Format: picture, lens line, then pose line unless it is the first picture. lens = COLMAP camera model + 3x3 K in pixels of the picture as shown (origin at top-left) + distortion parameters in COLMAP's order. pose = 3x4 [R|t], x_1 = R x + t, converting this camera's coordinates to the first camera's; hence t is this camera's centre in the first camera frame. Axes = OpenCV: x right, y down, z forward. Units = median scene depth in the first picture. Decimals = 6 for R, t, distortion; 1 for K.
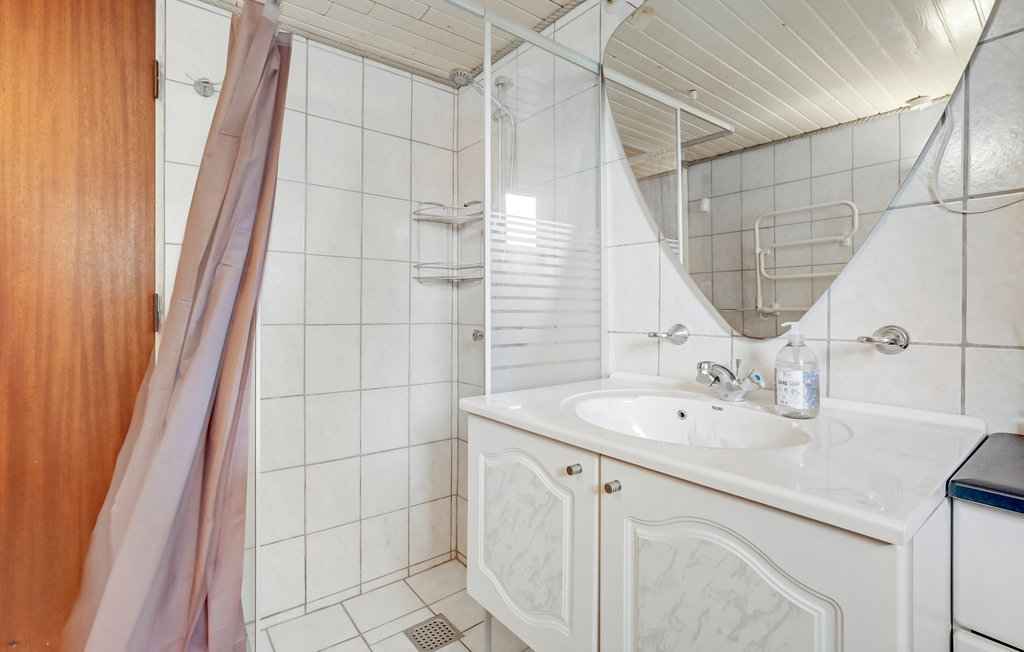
lens RADIAL K [[486.0, 0, 512.4], [0, 486.0, 306.9], [0, 0, 1]] dist [0.000979, 0.000238]
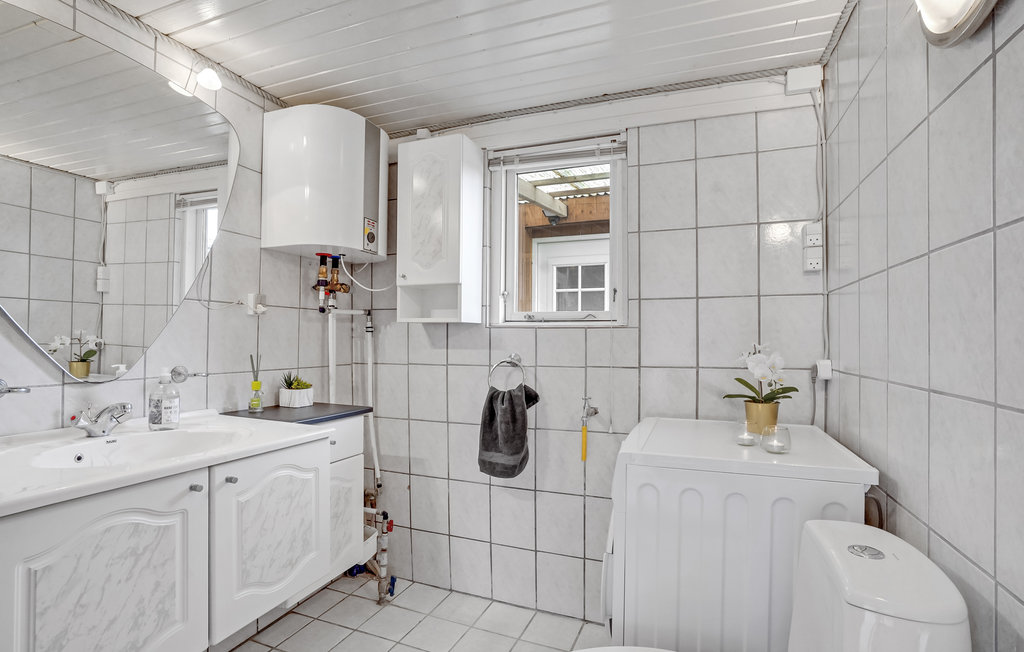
lens RADIAL K [[486.0, 0, 512.4], [0, 486.0, 306.9], [0, 0, 1]] dist [0.000979, 0.000238]
pose [[-0.514851, 0.060181, 0.855165, -1.282399], [-0.007977, 0.997153, -0.074976, -0.051223], [-0.857242, -0.045423, -0.512906, 0.848242]]
